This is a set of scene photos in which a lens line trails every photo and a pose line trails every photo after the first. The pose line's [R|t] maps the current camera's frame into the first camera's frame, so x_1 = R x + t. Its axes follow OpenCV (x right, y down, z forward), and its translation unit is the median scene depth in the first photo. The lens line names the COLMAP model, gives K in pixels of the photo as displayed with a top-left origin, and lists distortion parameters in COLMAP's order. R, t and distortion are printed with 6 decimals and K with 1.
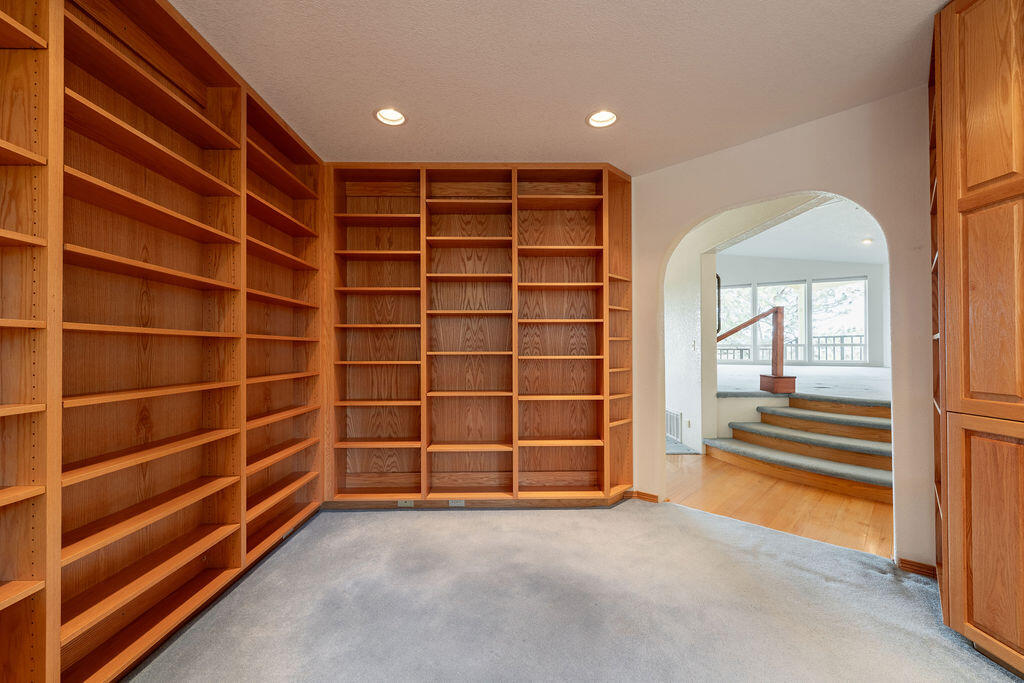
lens RADIAL K [[412.3, 0, 512.2], [0, 412.3, 345.6], [0, 0, 1]] dist [-0.001660, -0.001113]
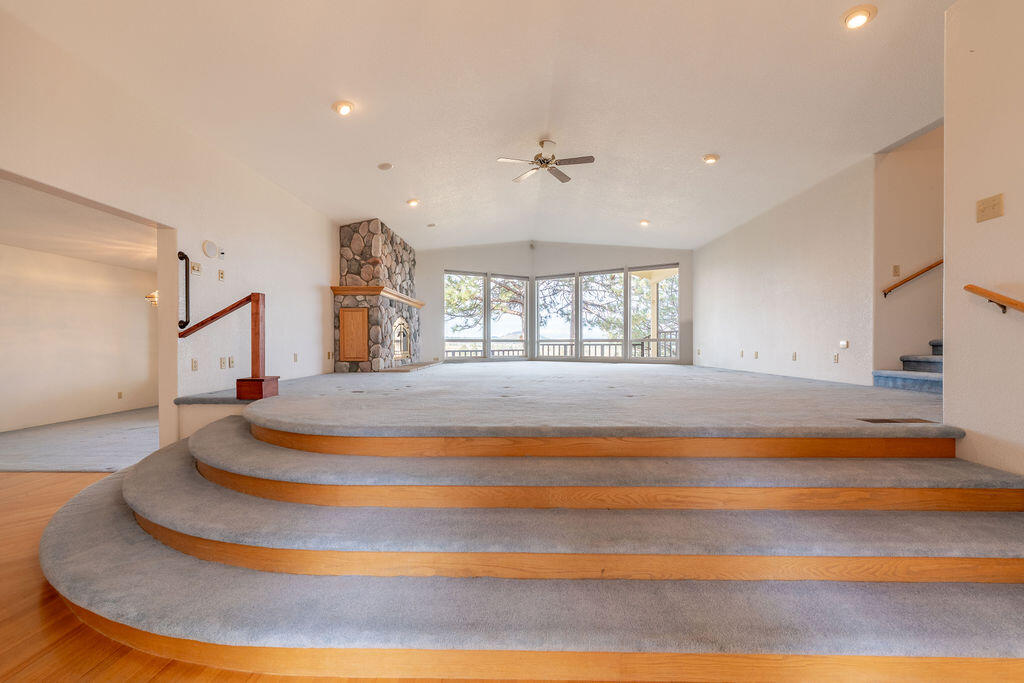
lens RADIAL K [[412.3, 0, 510.8], [0, 412.3, 343.0], [0, 0, 1]] dist [-0.001660, -0.001113]
pose [[0.999450, 0.006569, -0.032511, 0.612215], [-0.006216, 0.999921, 0.010938, -0.004602], [0.032580, -0.010730, 0.999412, 0.107185]]
